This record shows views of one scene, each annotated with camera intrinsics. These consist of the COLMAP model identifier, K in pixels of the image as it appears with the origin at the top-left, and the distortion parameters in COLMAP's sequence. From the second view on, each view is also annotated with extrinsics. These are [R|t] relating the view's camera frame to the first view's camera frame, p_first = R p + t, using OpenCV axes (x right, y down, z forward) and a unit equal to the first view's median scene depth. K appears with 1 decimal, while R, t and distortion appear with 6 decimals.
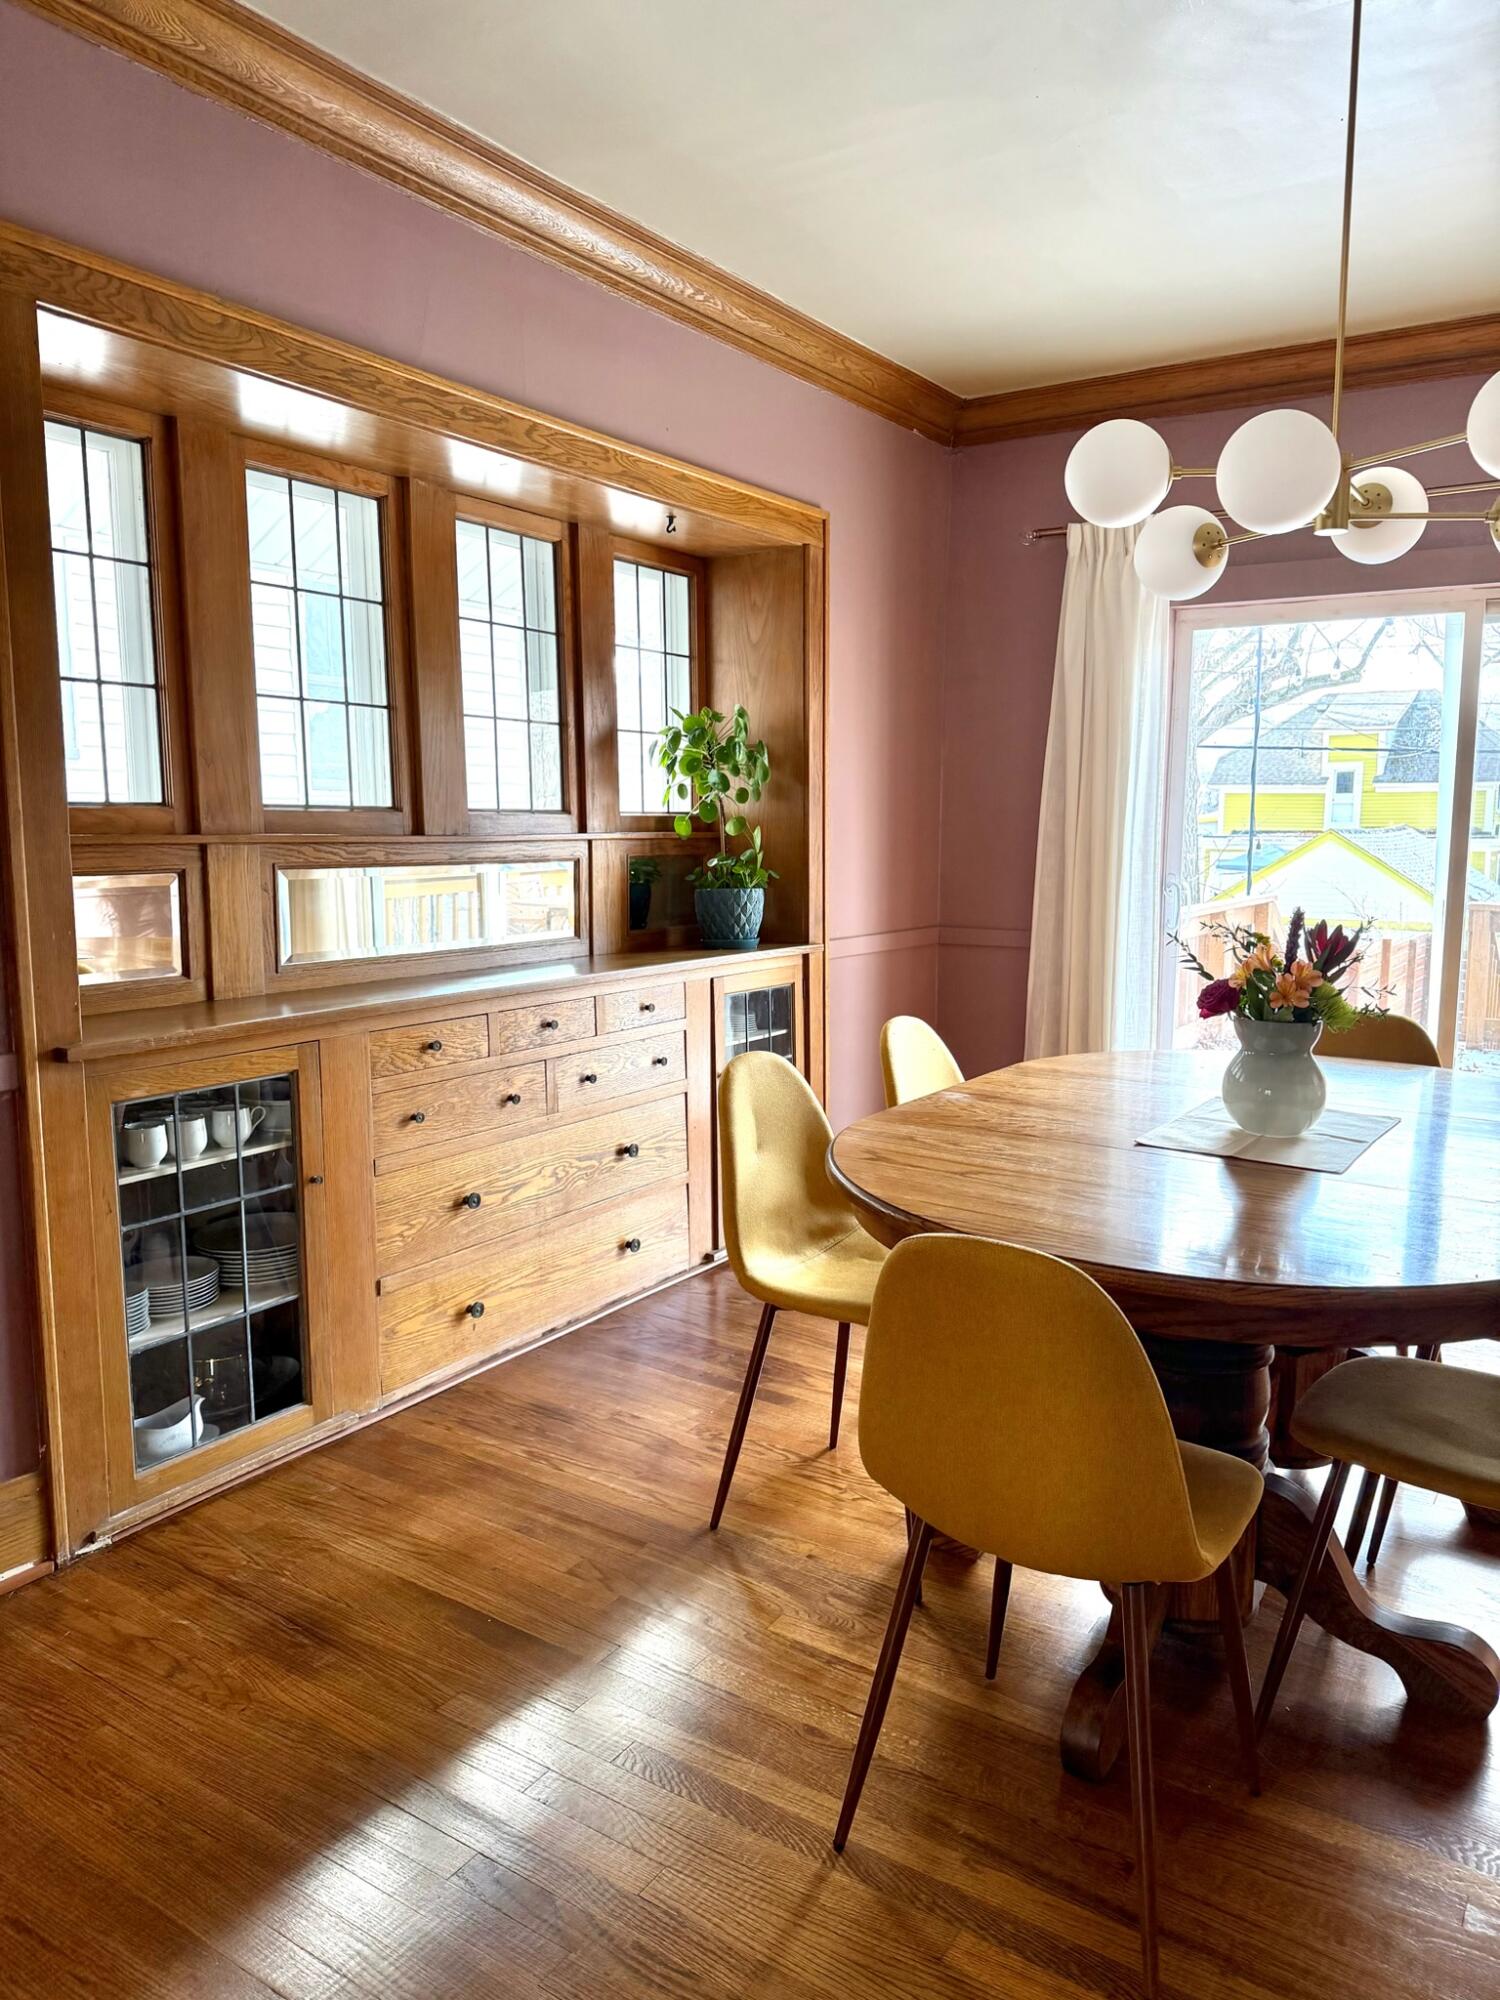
lens RADIAL K [[1397.3, 0, 751.8], [0, 1397.3, 1009.5], [0, 0, 1]] dist [0.025205, -0.031660]
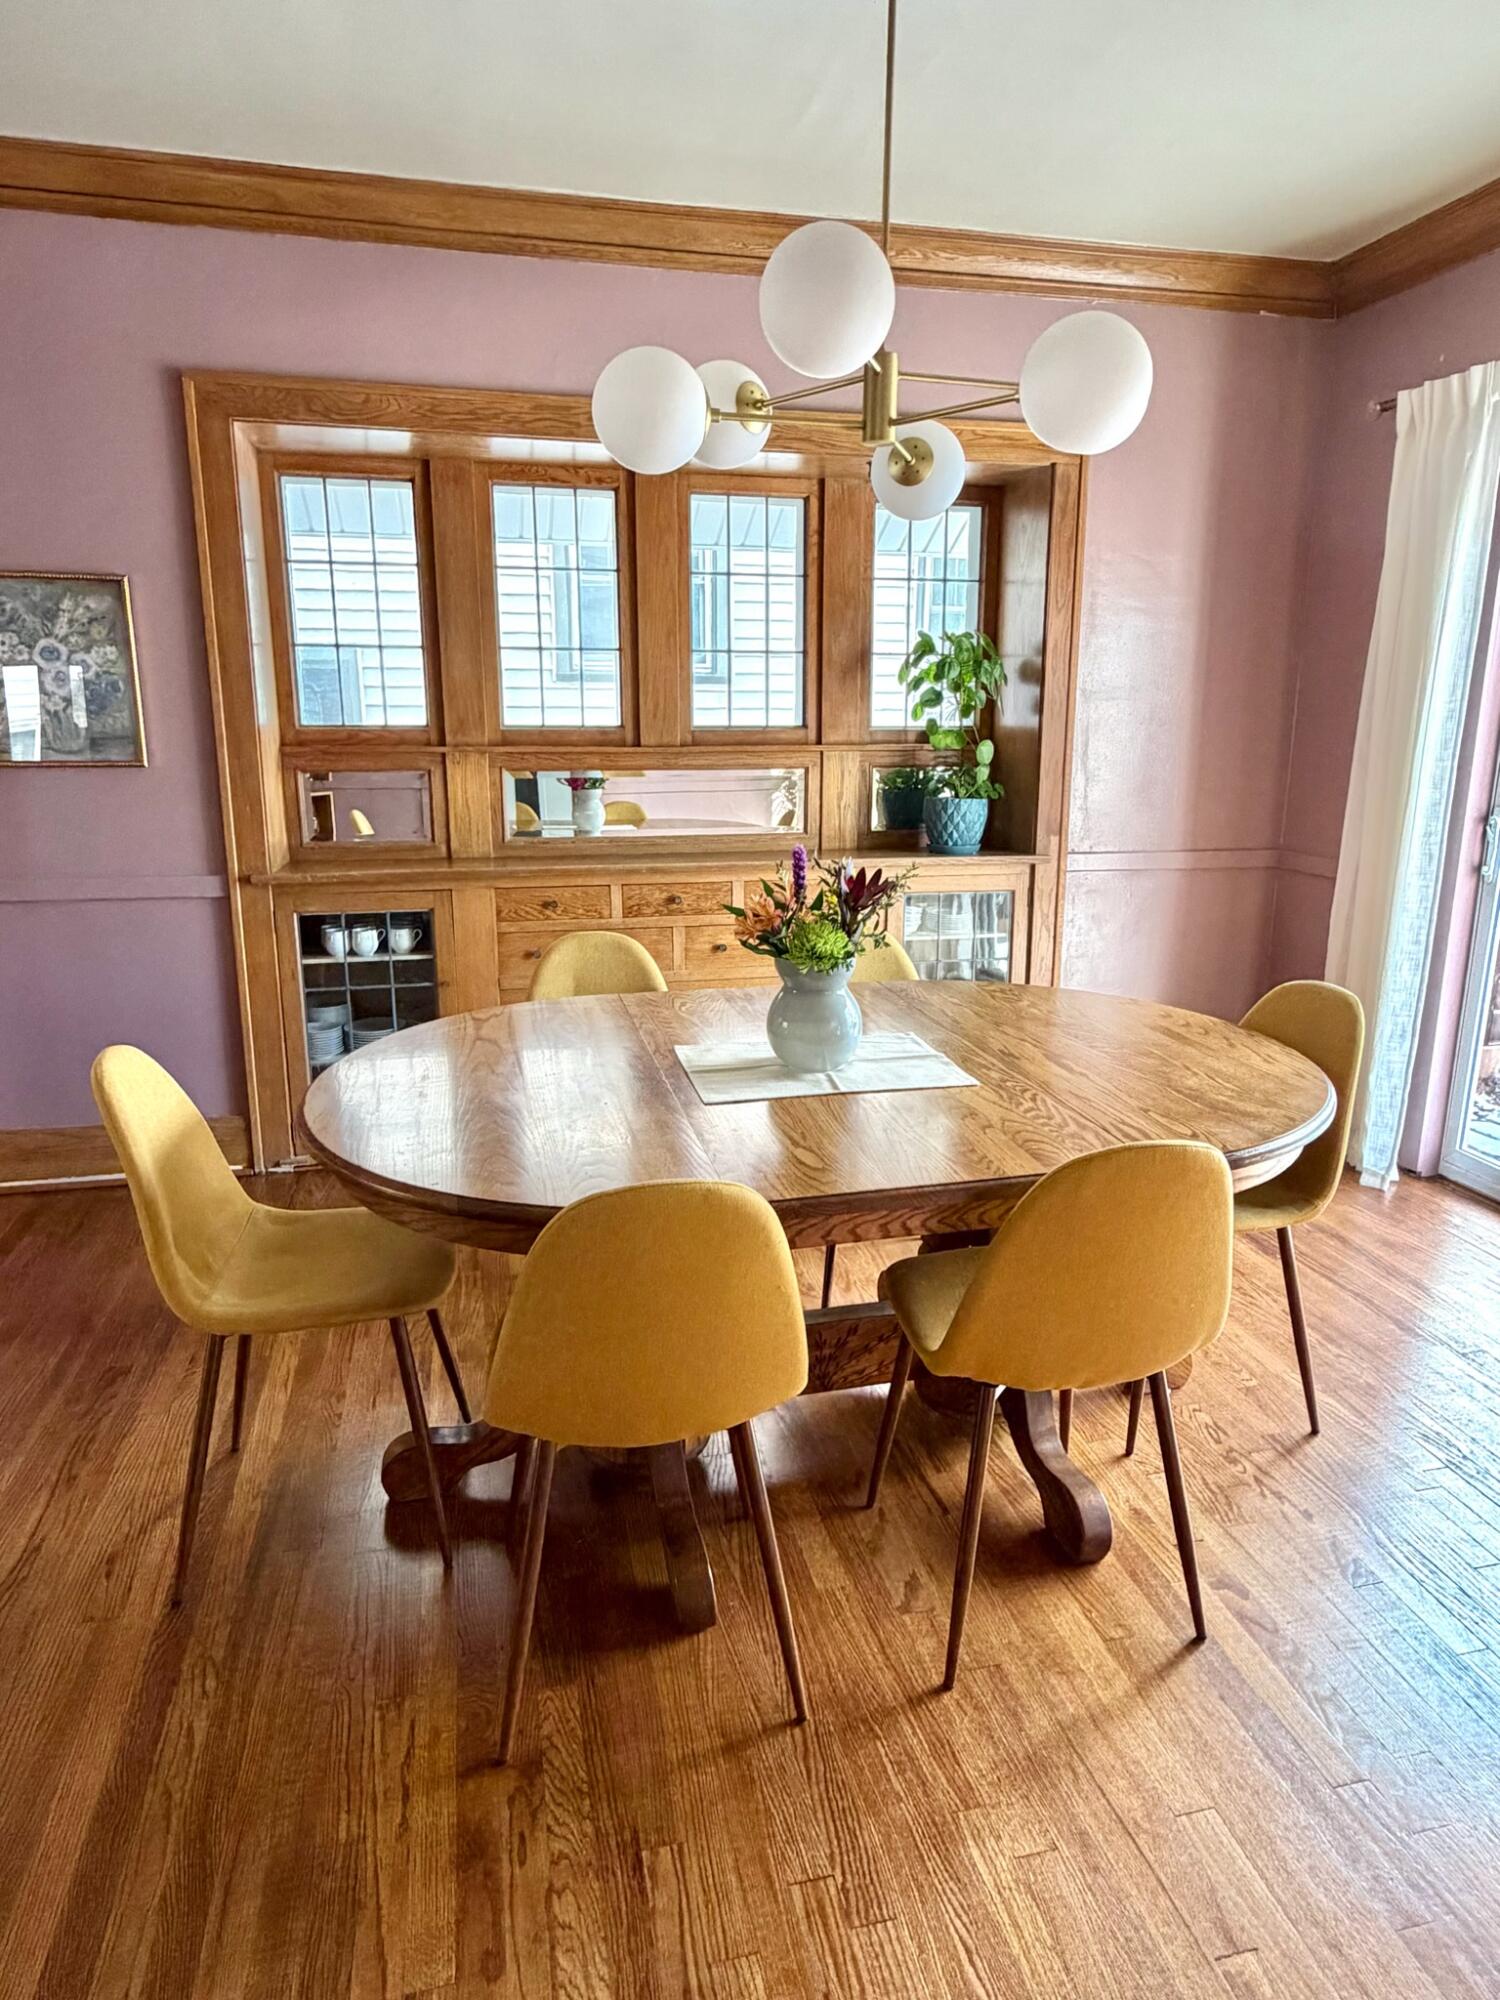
lens RADIAL K [[1188.0, 0, 743.8], [0, 1188.0, 1002.5], [0, 0, 1]] dist [0.002818, 0.001912]
pose [[0.726753, 0.158429, -0.668379, 0.698107], [-0.091485, 0.986694, 0.134406, -0.051892], [0.680779, -0.036533, 0.731577, 0.264193]]
